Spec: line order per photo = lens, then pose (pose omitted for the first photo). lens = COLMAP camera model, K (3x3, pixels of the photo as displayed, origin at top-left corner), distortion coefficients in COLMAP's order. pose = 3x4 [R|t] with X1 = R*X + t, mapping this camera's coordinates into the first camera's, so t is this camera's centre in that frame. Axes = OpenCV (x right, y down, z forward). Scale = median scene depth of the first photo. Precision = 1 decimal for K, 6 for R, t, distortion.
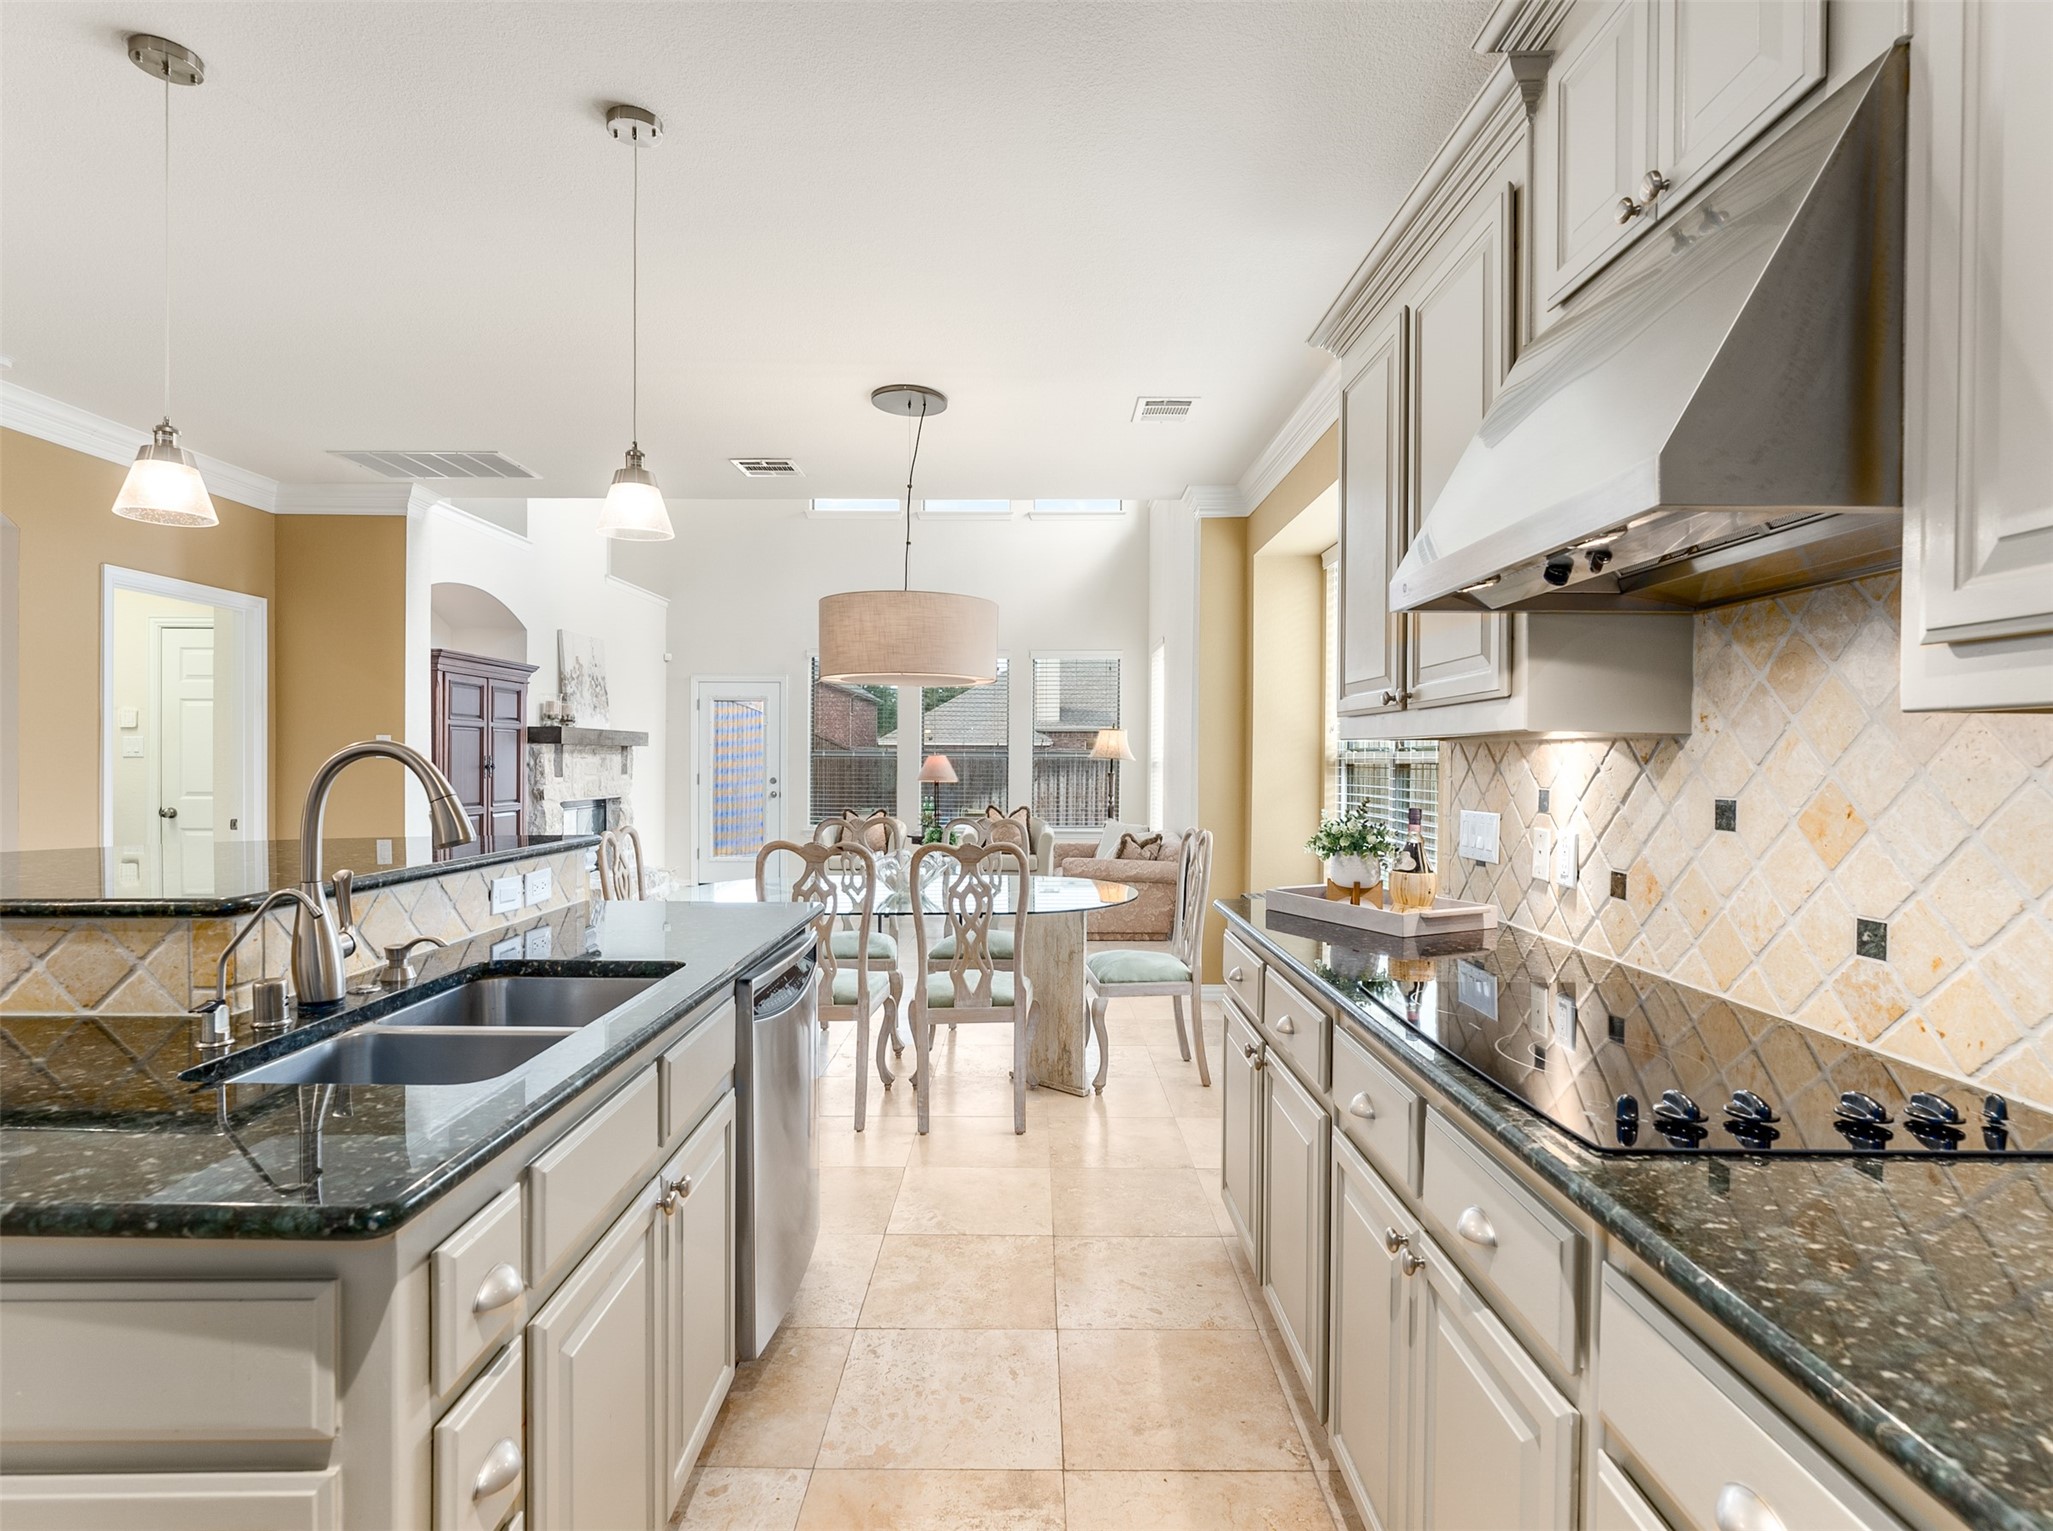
lens RADIAL K [[1021.9, 0, 1027.0], [0, 1021.9, 768.0], [0, 0, 1]] dist [-0.000724, -0.000006]
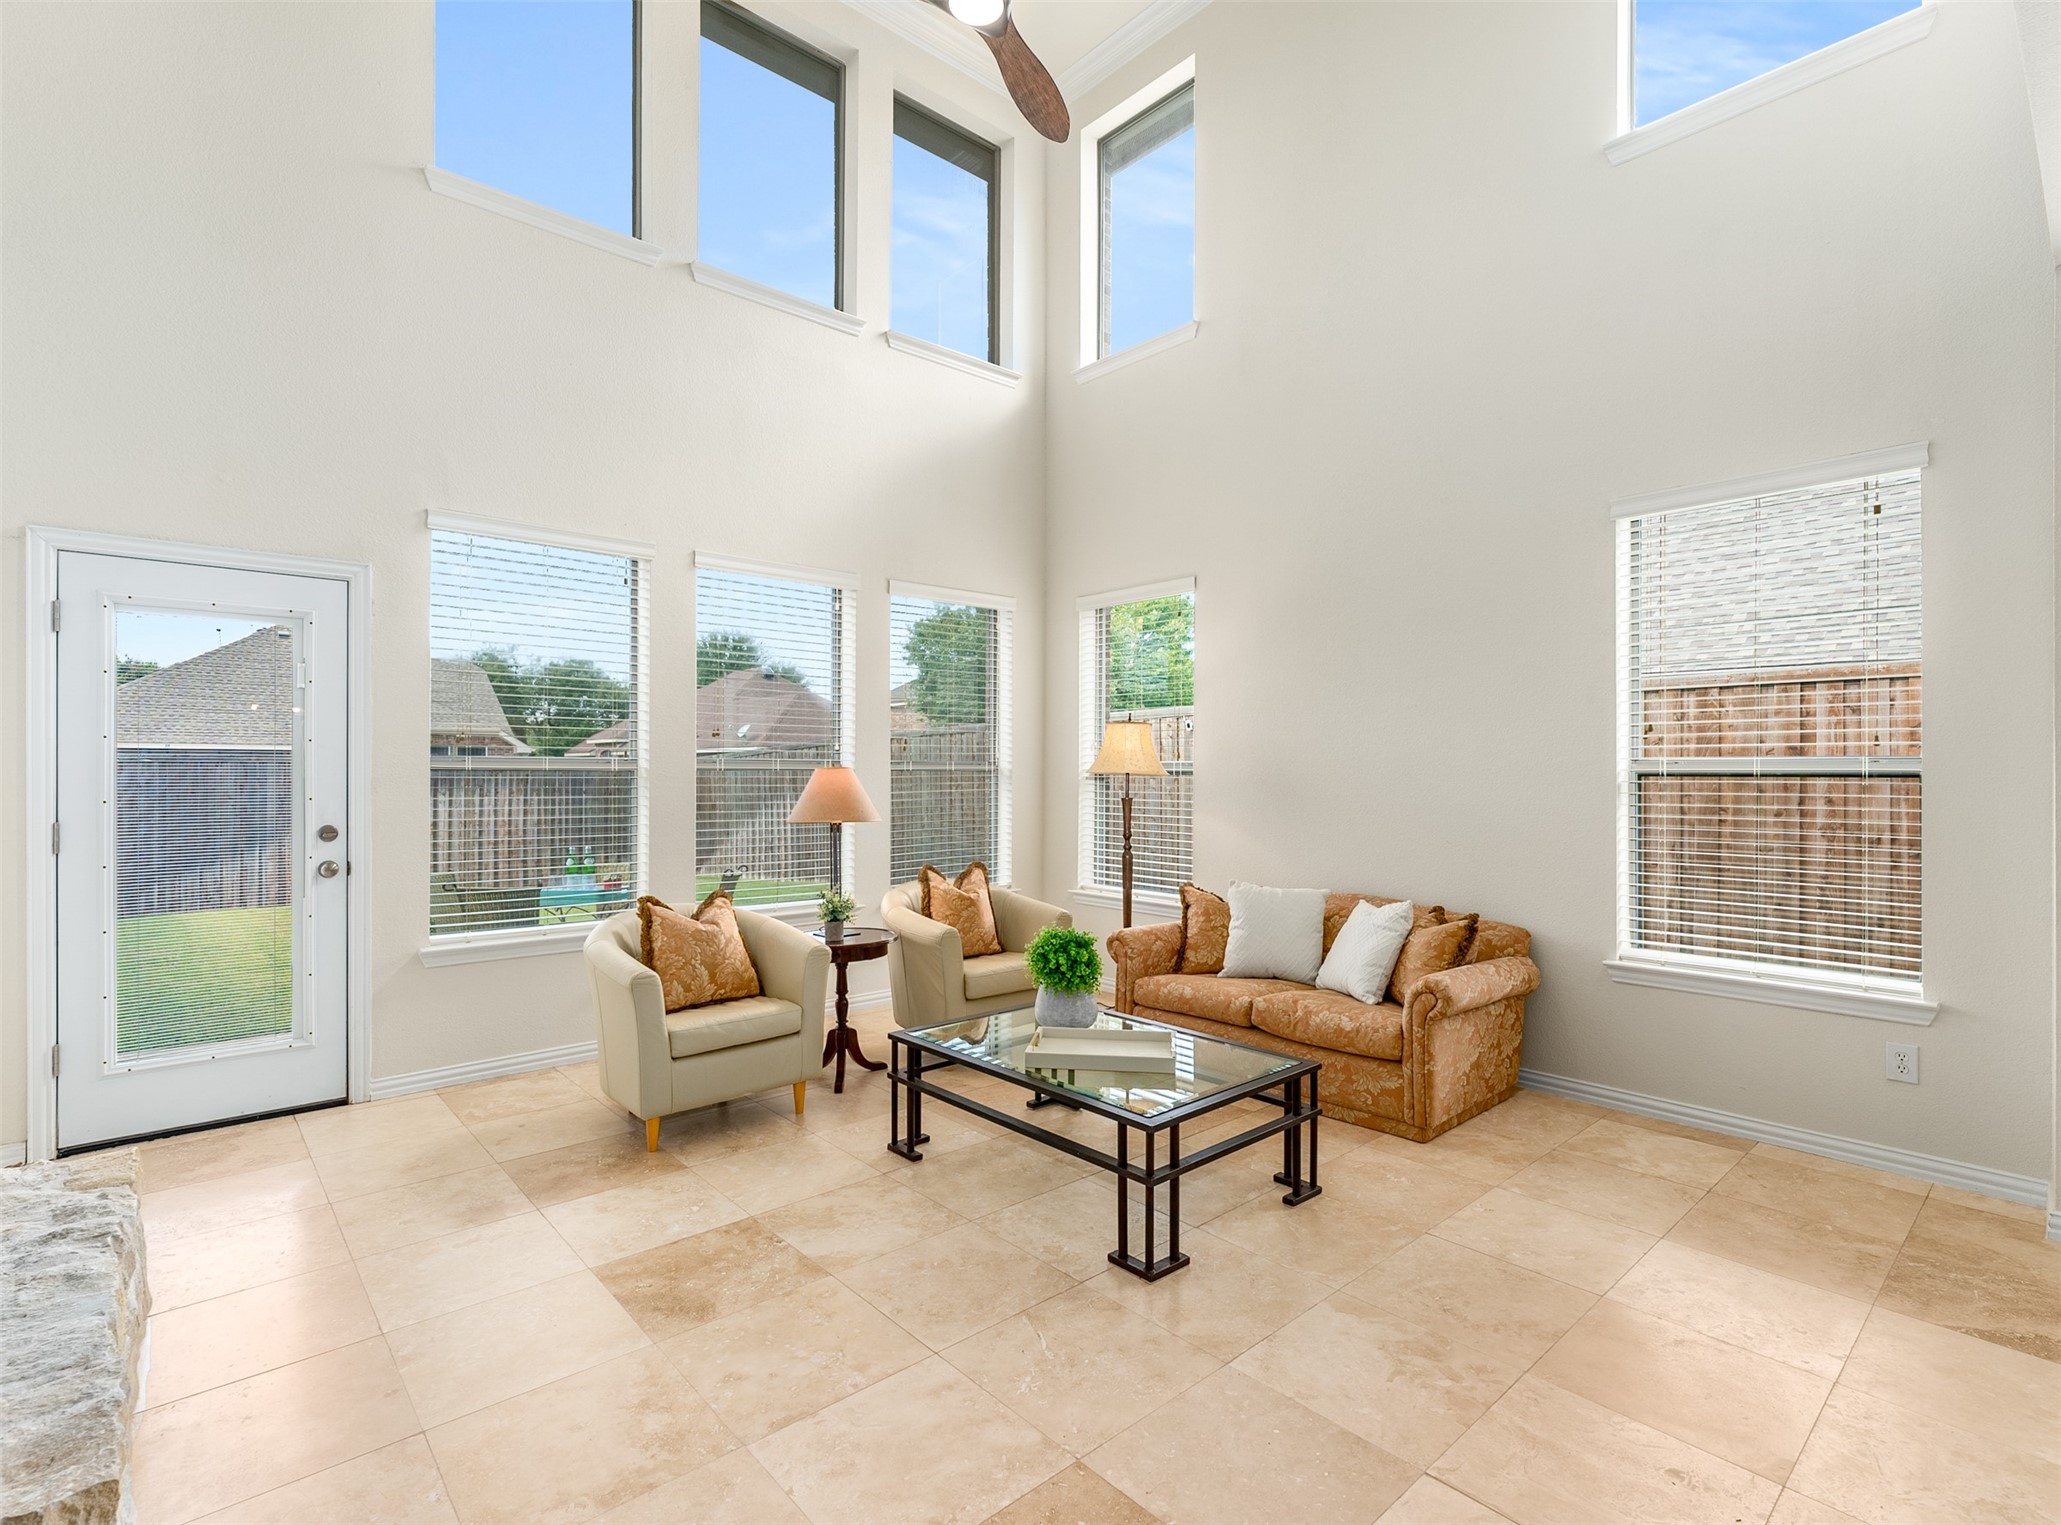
lens RADIAL K [[991.0, 0, 1031.9], [0, 991.0, 766.9], [0, 0, 1]] dist [-0.000070, 0.000542]
pose [[0.744124, -0.000053, 0.668041, -0.931641], [0.006558, 0.999952, -0.007226, -0.025589], [-0.668009, 0.009758, 0.744089, 1.685288]]
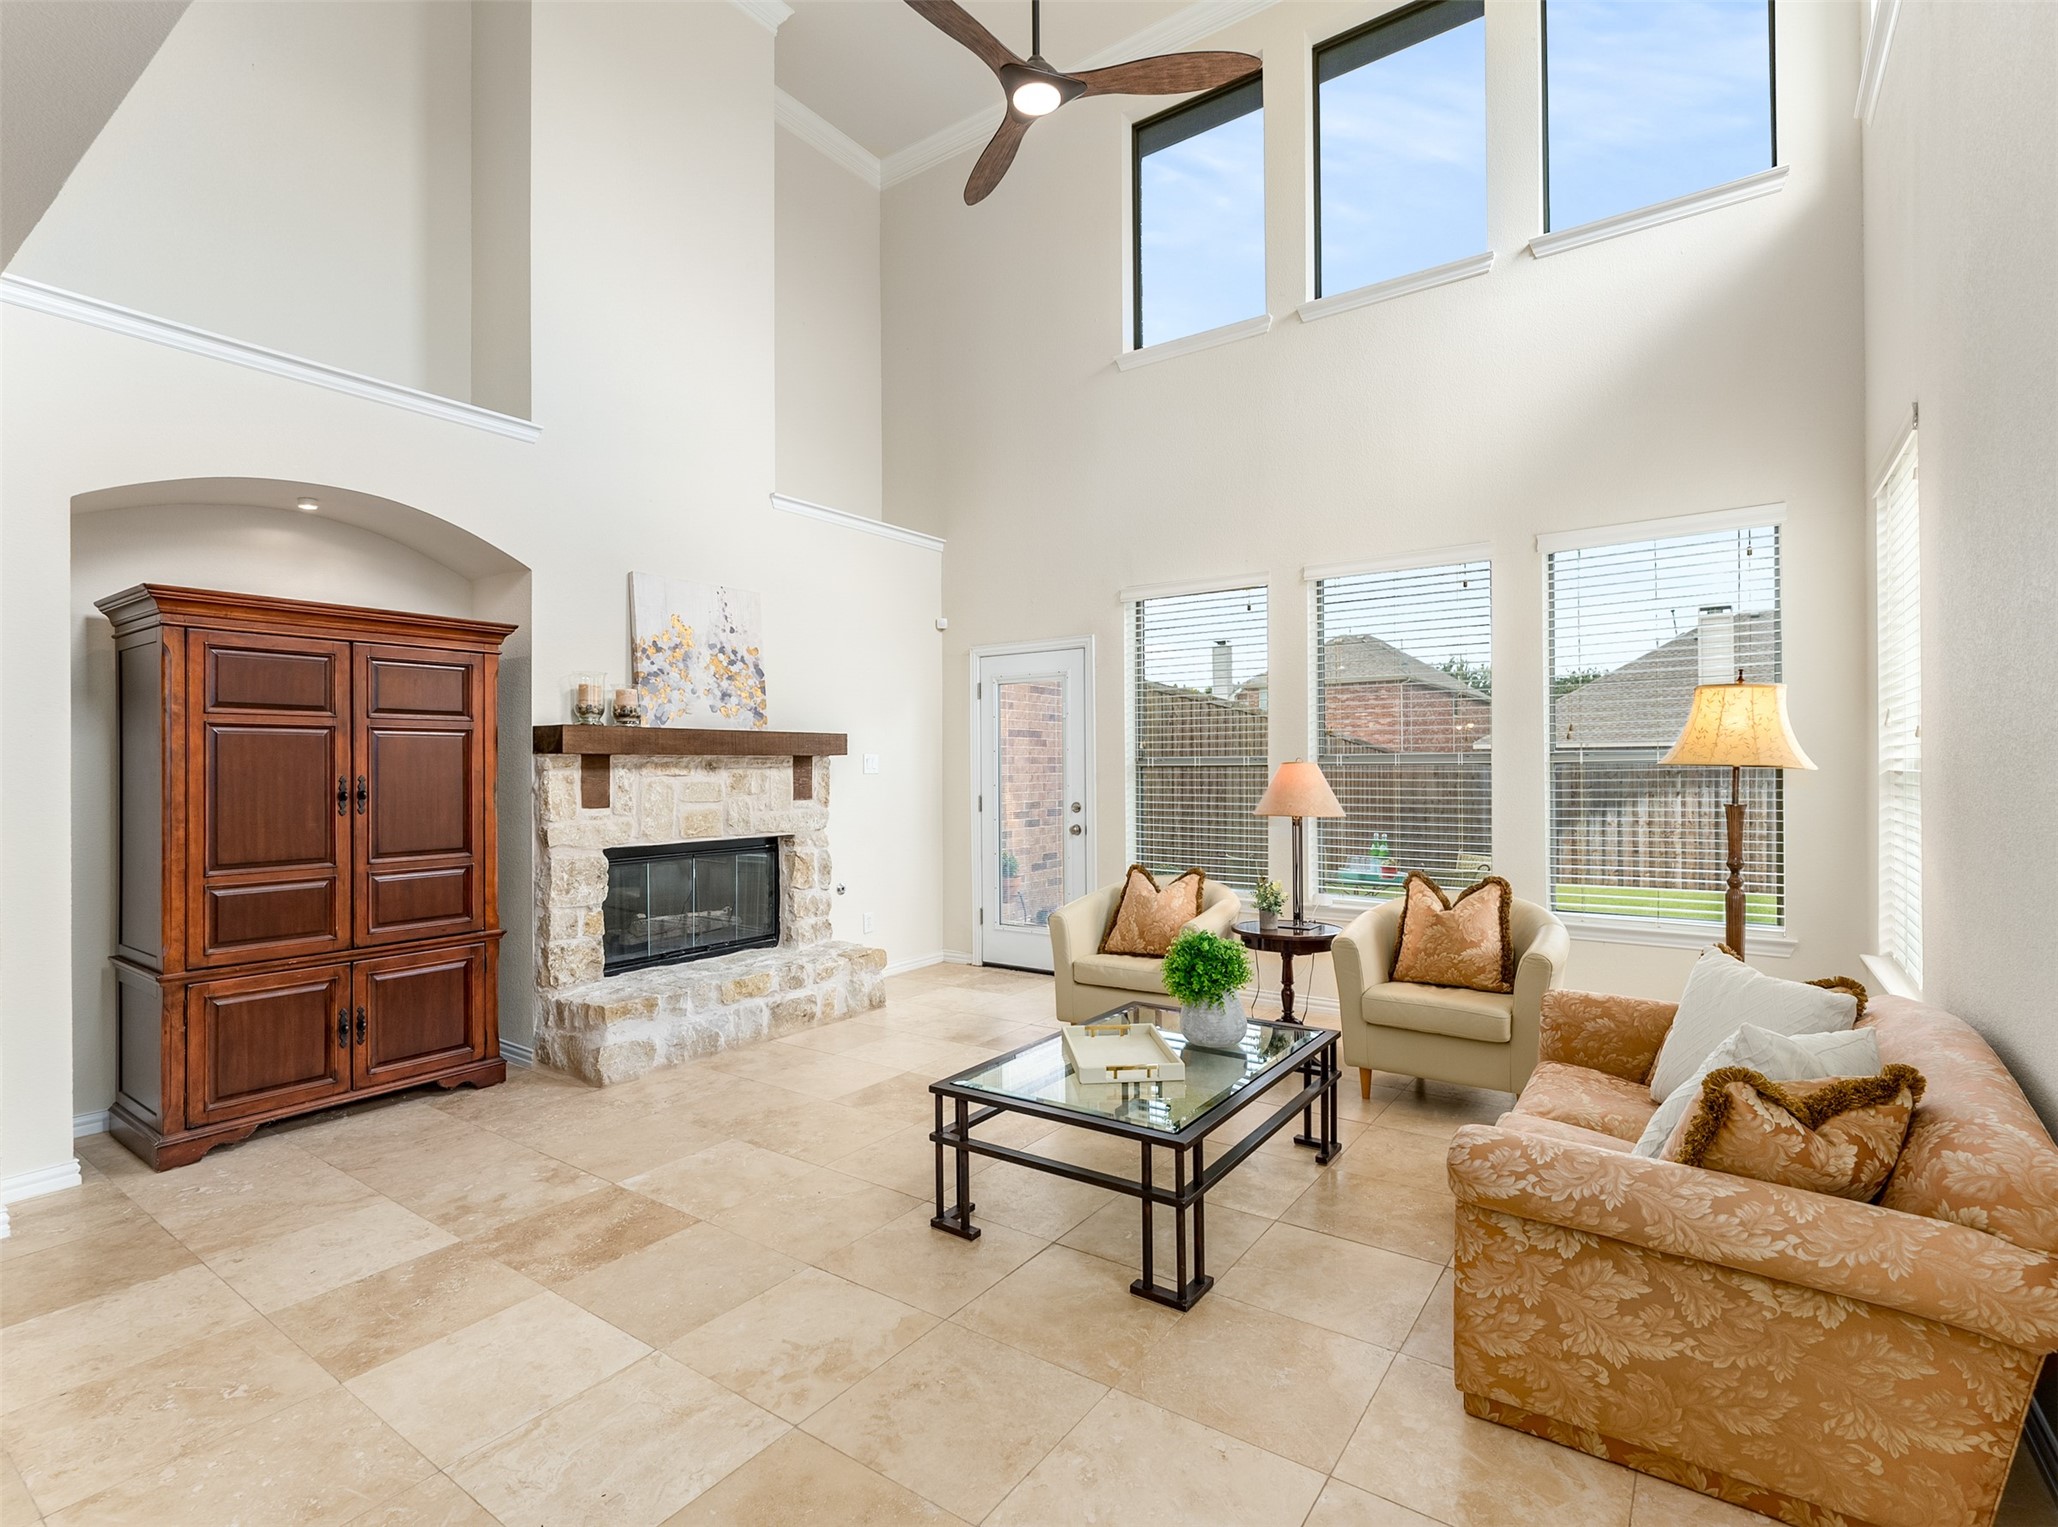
lens RADIAL K [[970.3, 0, 1034.8], [0, 970.3, 768.1], [0, 0, 1]] dist [-0.001113, -0.000216]
pose [[0.821455, -0.010130, -0.570183, 0.205945], [0.005557, 0.999937, -0.009760, -0.017817], [0.570246, 0.004849, 0.821460, 1.559460]]
